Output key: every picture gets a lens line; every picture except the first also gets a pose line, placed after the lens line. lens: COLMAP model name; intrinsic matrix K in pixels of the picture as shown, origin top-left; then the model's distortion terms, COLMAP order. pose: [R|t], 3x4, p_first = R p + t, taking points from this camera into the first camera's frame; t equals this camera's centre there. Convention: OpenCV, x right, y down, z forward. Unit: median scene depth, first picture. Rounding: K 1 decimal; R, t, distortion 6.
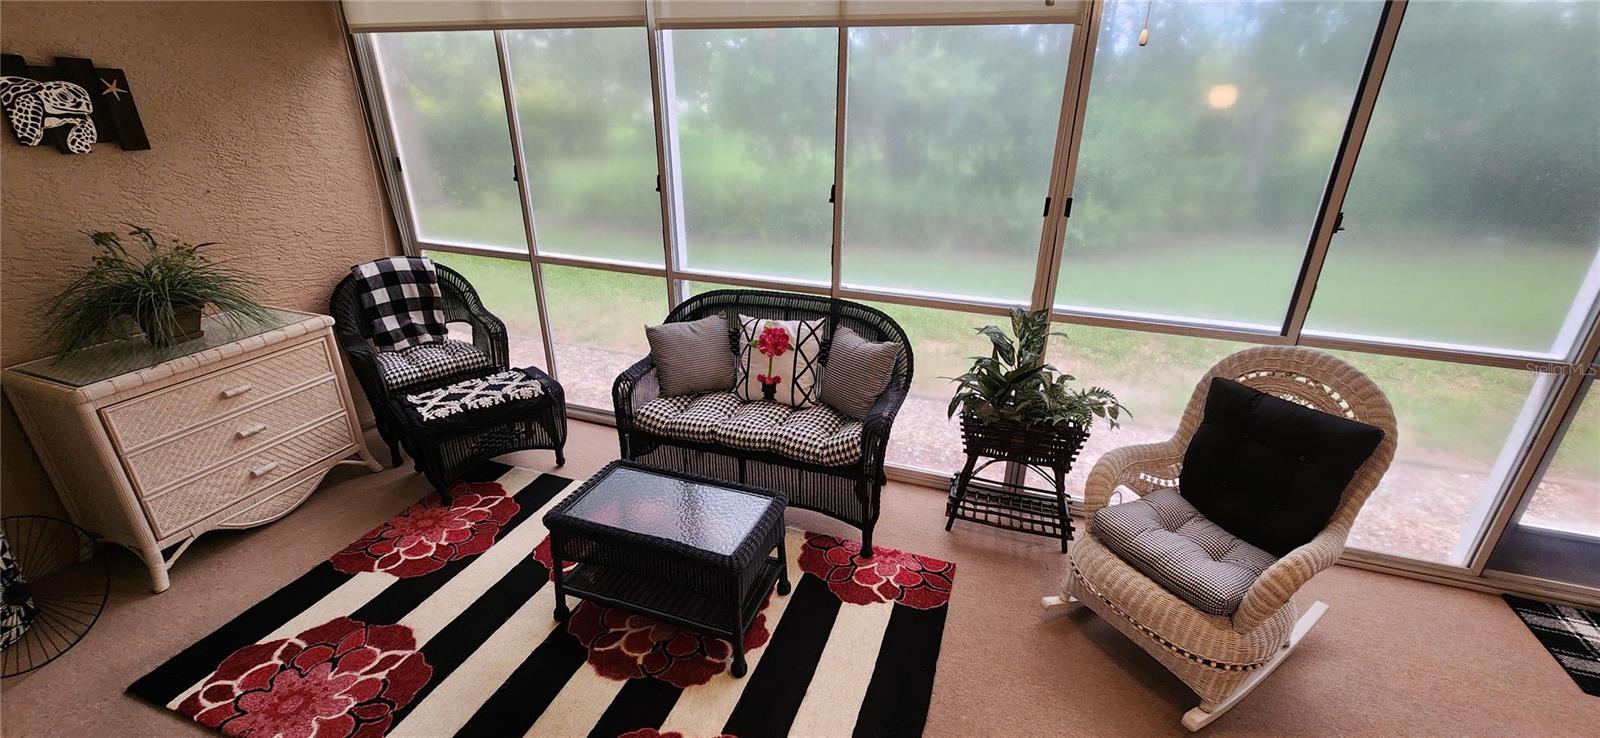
lens RADIAL K [[652.4, 0, 805.7], [0, 652.4, 370.6], [0, 0, 1]] dist [0.000053, 0.000307]
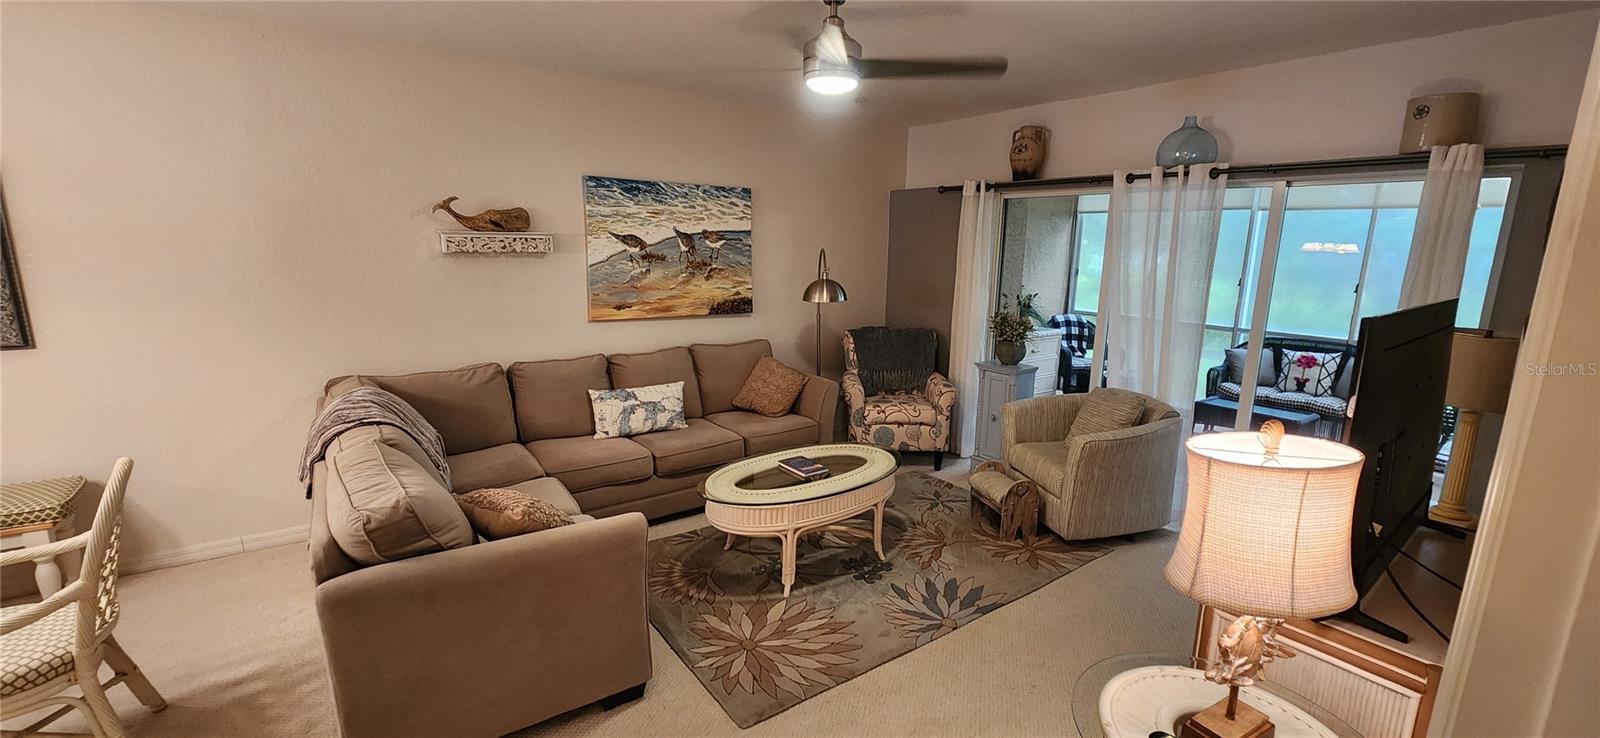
lens RADIAL K [[652.4, 0, 798.0], [0, 652.4, 371.5], [0, 0, 1]] dist [0.000053, 0.000307]
pose [[0.820259, 0.117279, -0.559840, -0.199525], [-0.231424, 0.963113, -0.137317, 0.596011], [0.523085, 0.242196, 0.817143, -1.343299]]
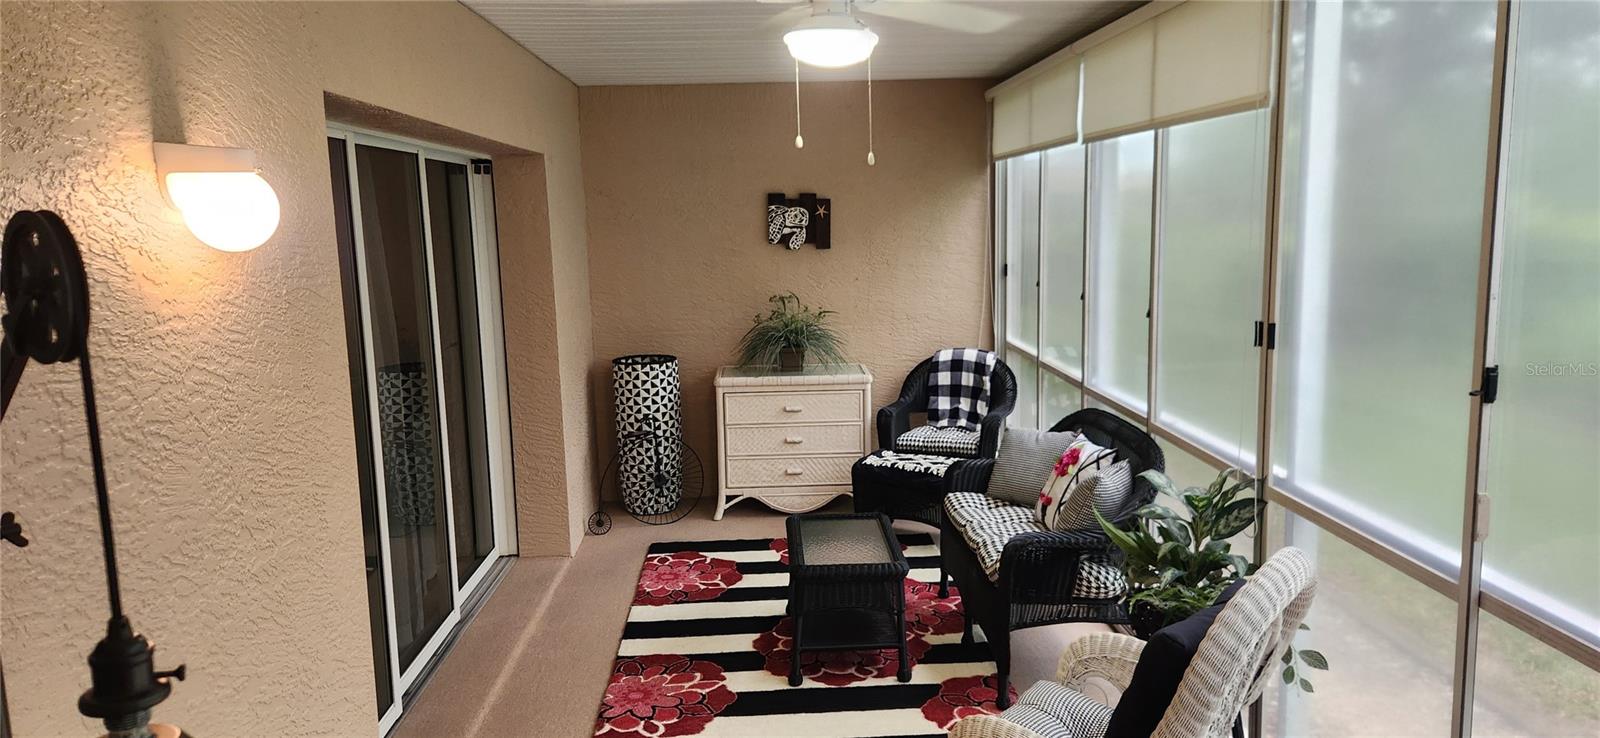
lens RADIAL K [[1047.6, 0, 803.9], [0, 1047.6, 372.8], [0, 0, 1]] dist [0.010010, 0.000228]
pose [[0.370981, 0.118264, -0.921079, 1.117082], [-0.344429, 0.938636, -0.018207, -0.008135], [0.862404, 0.324001, 0.388950, 0.102958]]
